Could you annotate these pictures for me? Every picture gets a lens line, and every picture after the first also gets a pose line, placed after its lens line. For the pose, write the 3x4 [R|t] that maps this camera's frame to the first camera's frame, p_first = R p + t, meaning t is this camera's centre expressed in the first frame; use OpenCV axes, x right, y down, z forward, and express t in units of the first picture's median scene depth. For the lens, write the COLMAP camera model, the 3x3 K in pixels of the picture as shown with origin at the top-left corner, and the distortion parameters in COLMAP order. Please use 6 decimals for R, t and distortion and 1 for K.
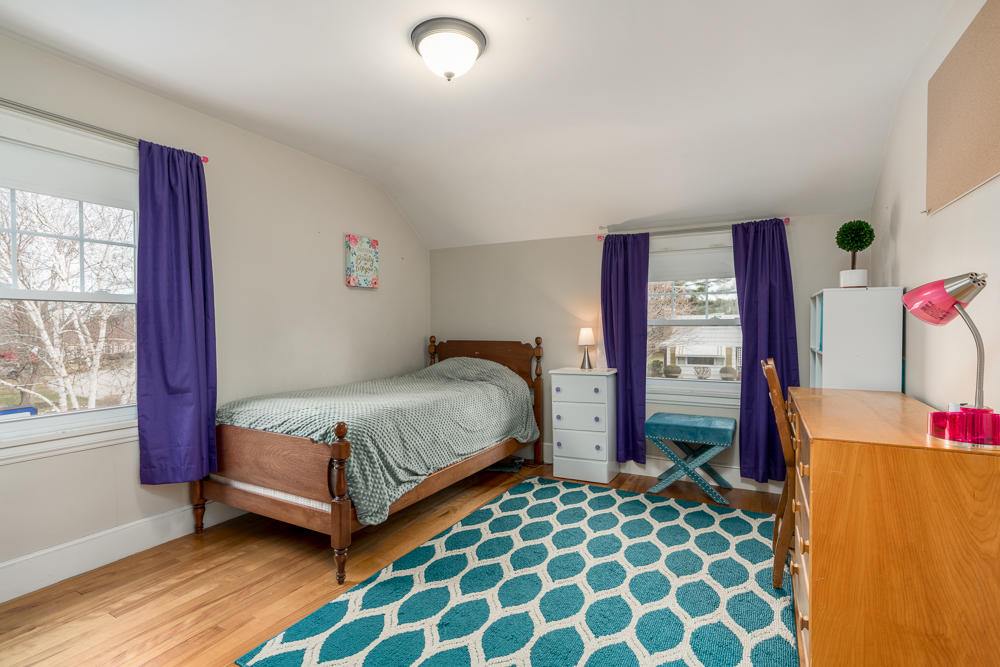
lens RADIAL K [[469.5, 0, 498.7], [0, 469.5, 337.6], [0, 0, 1]] dist [0.000628, 0.000762]
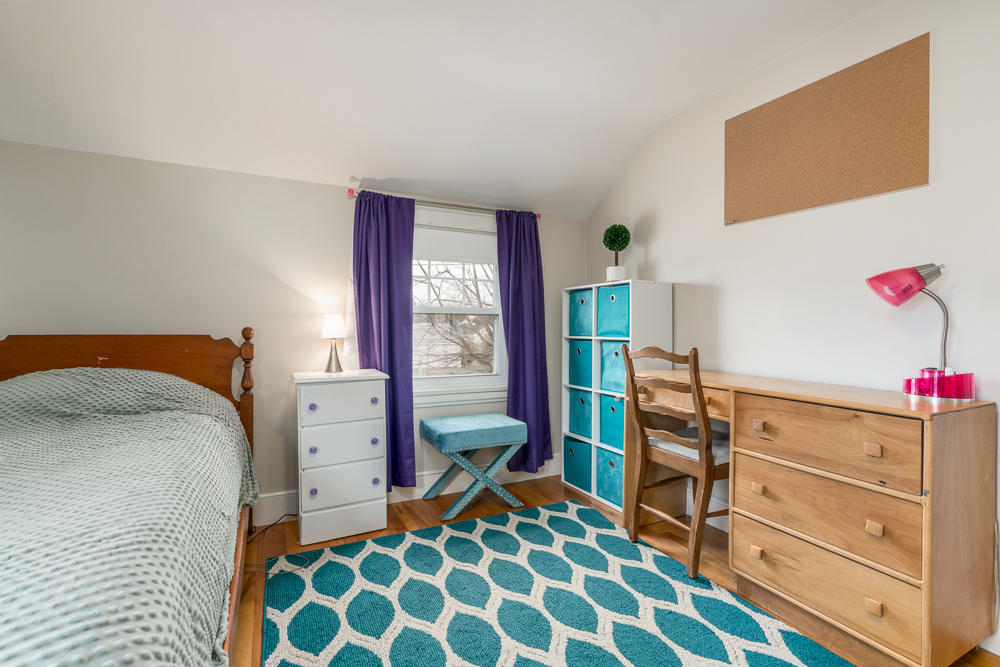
lens RADIAL K [[449.8, 0, 482.5], [0, 449.8, 321.0], [0, 0, 1]] dist [-0.002354, -0.000090]
pose [[0.592828, 0.017978, 0.805128, -0.260205], [0.013346, 0.999394, -0.032144, 0.016879], [-0.805218, 0.029801, 0.592229, 0.486478]]
